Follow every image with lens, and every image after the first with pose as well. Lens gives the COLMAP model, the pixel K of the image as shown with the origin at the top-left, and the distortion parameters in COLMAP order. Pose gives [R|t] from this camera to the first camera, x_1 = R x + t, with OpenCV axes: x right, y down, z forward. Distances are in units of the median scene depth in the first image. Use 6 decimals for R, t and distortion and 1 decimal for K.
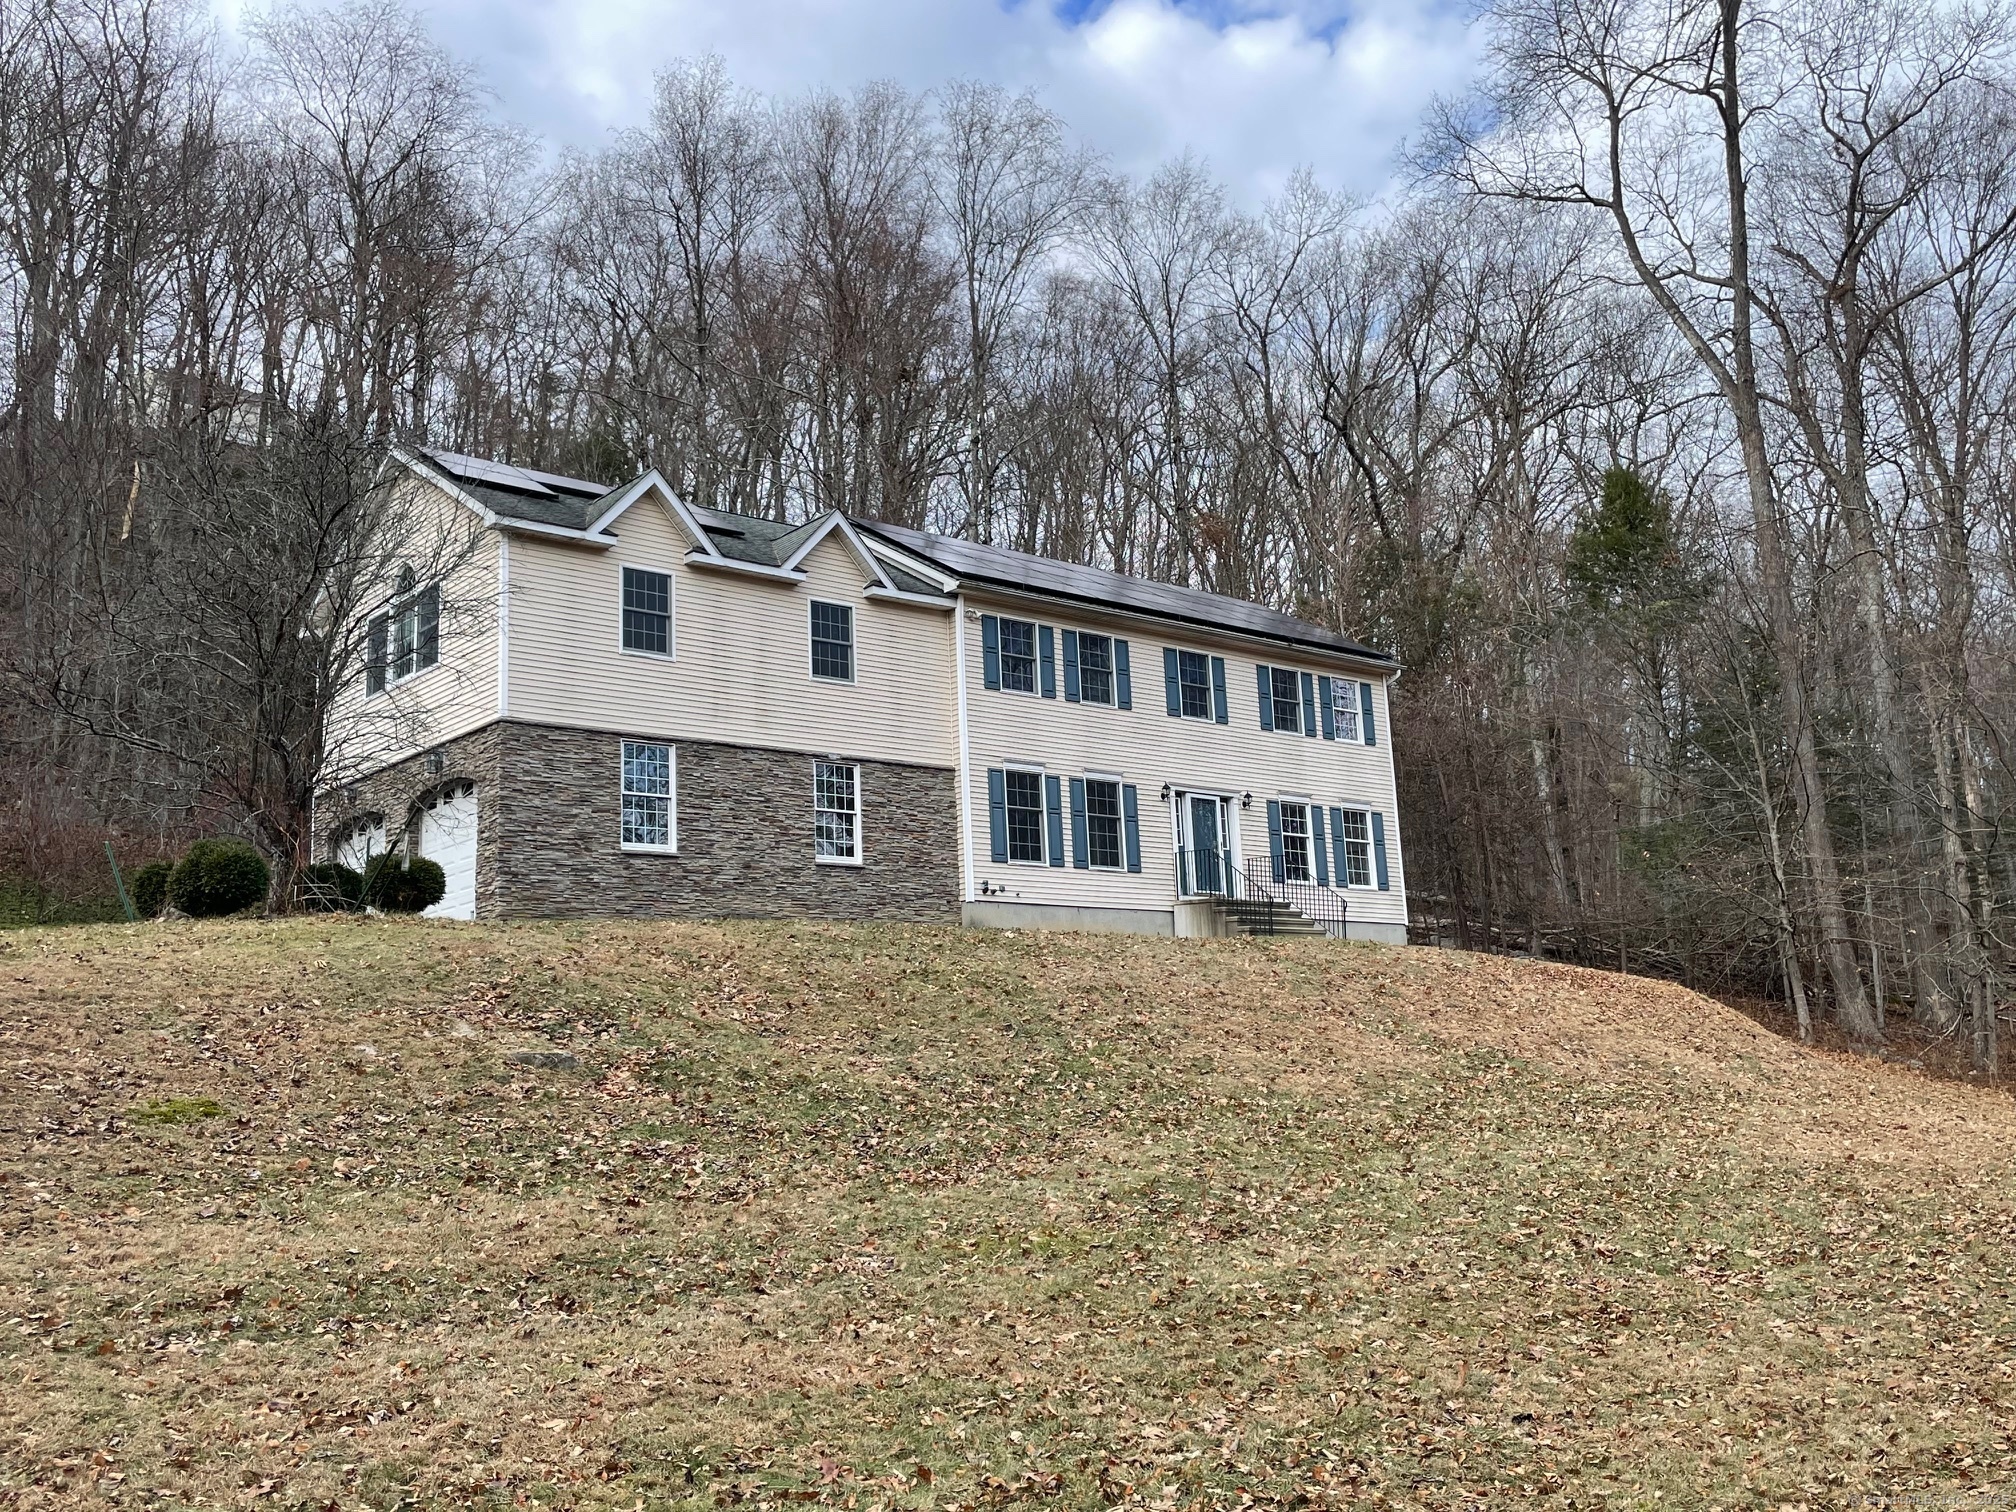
lens RADIAL K [[1462.6, 0, 1007.9], [0, 1462.6, 748.0], [0, 0, 1]] dist [0.003640, 0.000014]
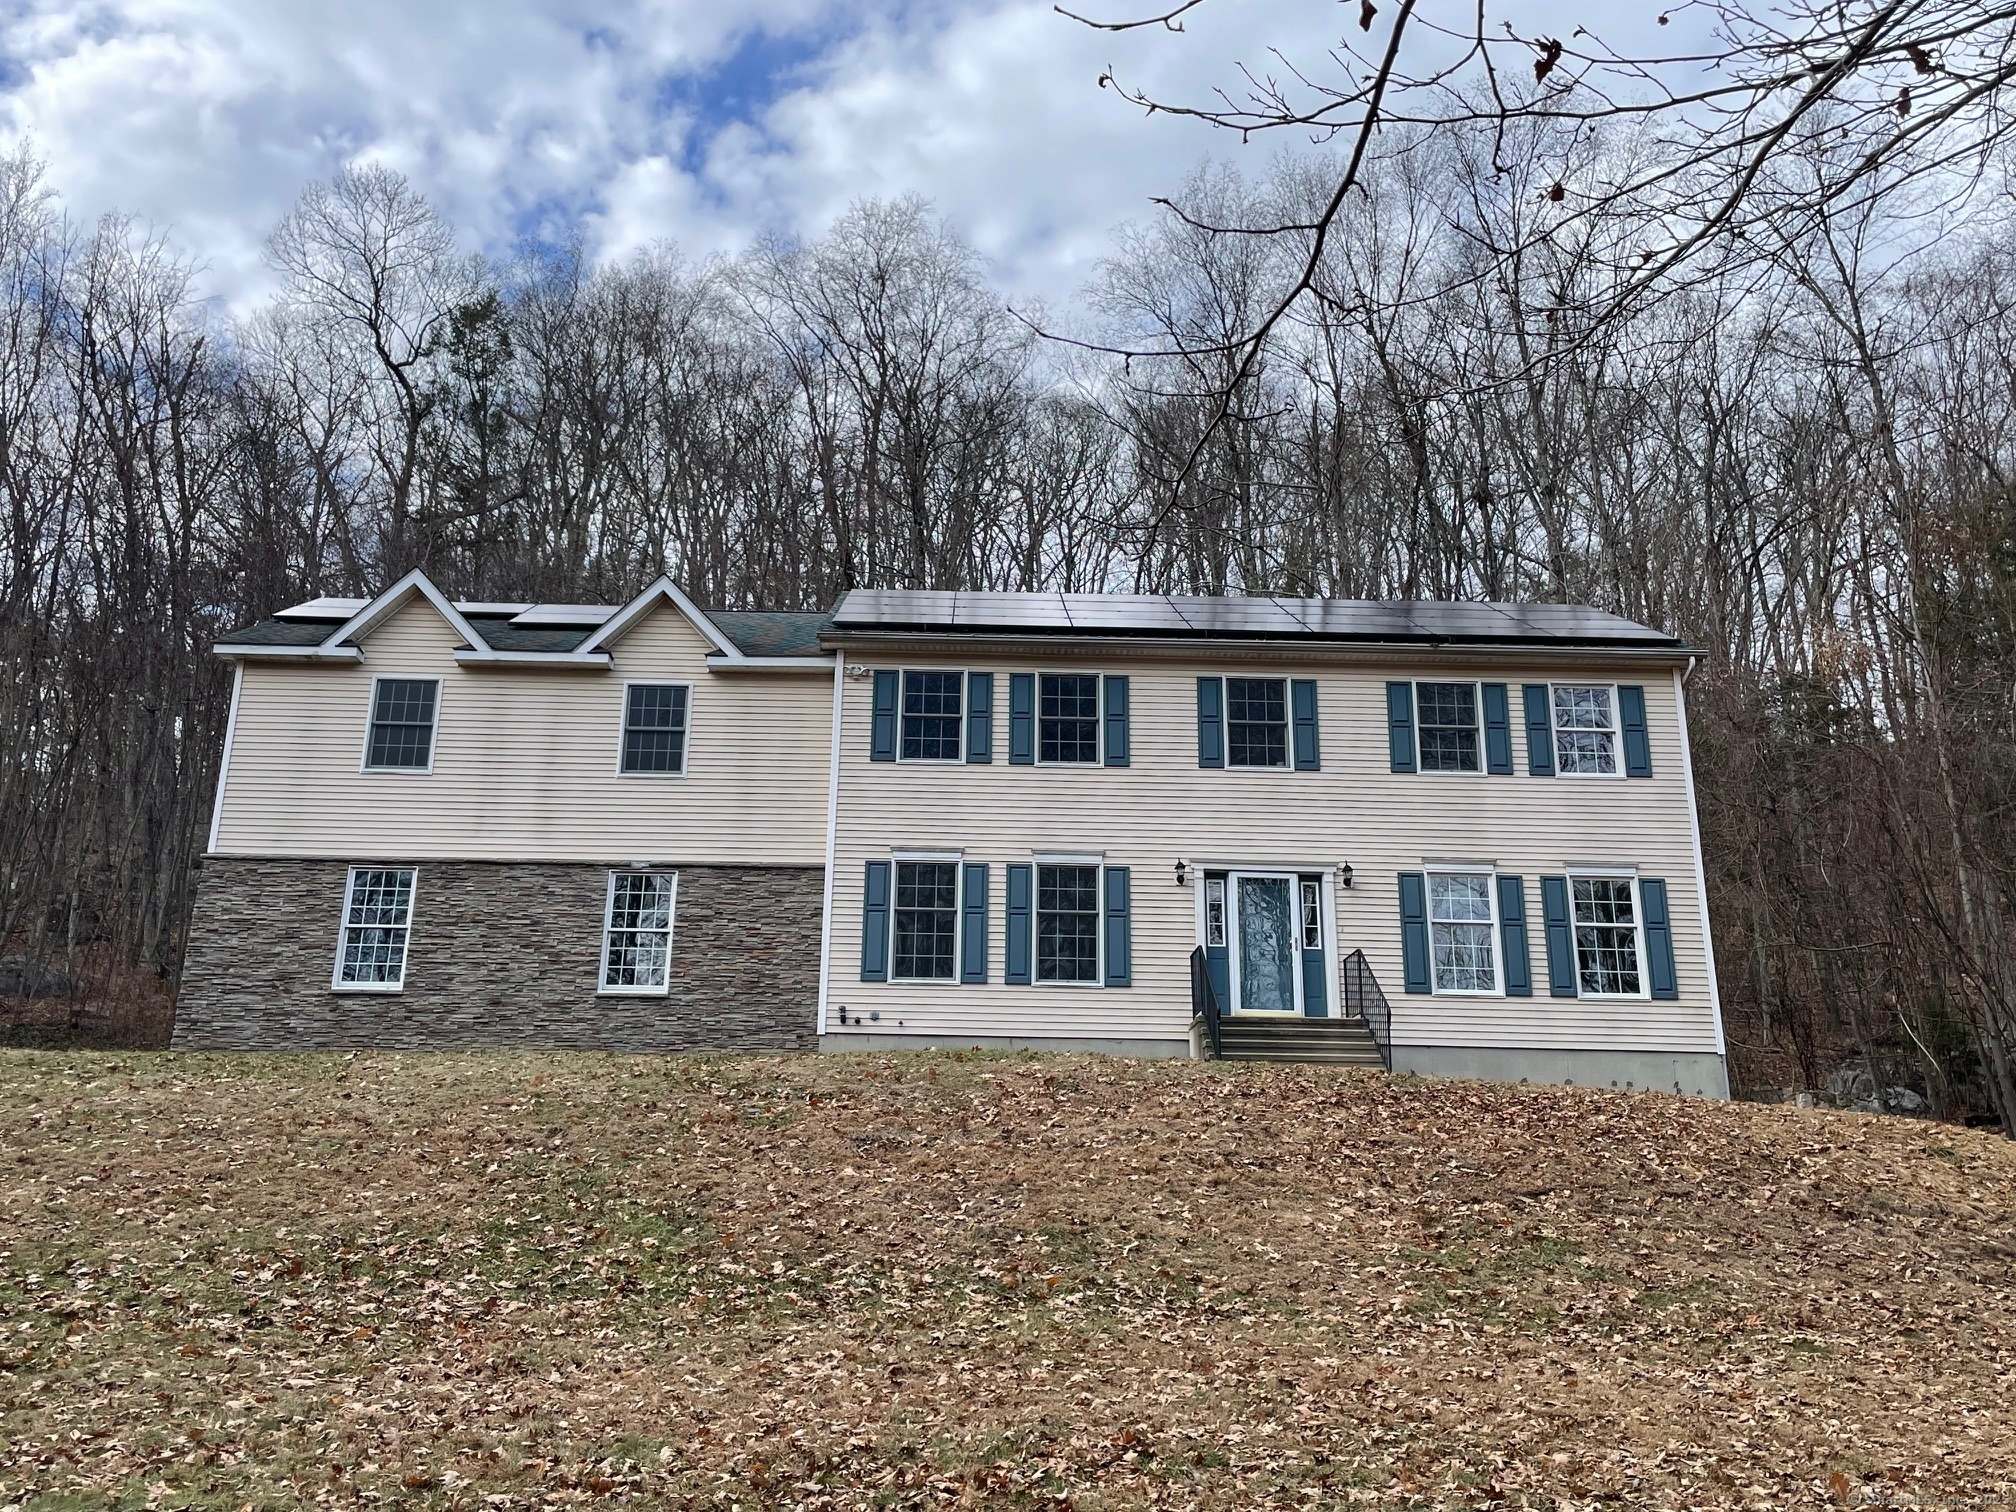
lens RADIAL K [[1511.9, 0, 1008.0], [0, 1511.9, 756.0], [0, 0, 1]] dist [0.098790, -0.216866]
pose [[0.837919, -0.133544, -0.529204, 0.479375], [0.083203, 0.989526, -0.117965, 0.058927], [0.539415, 0.054814, 0.840254, 0.350756]]
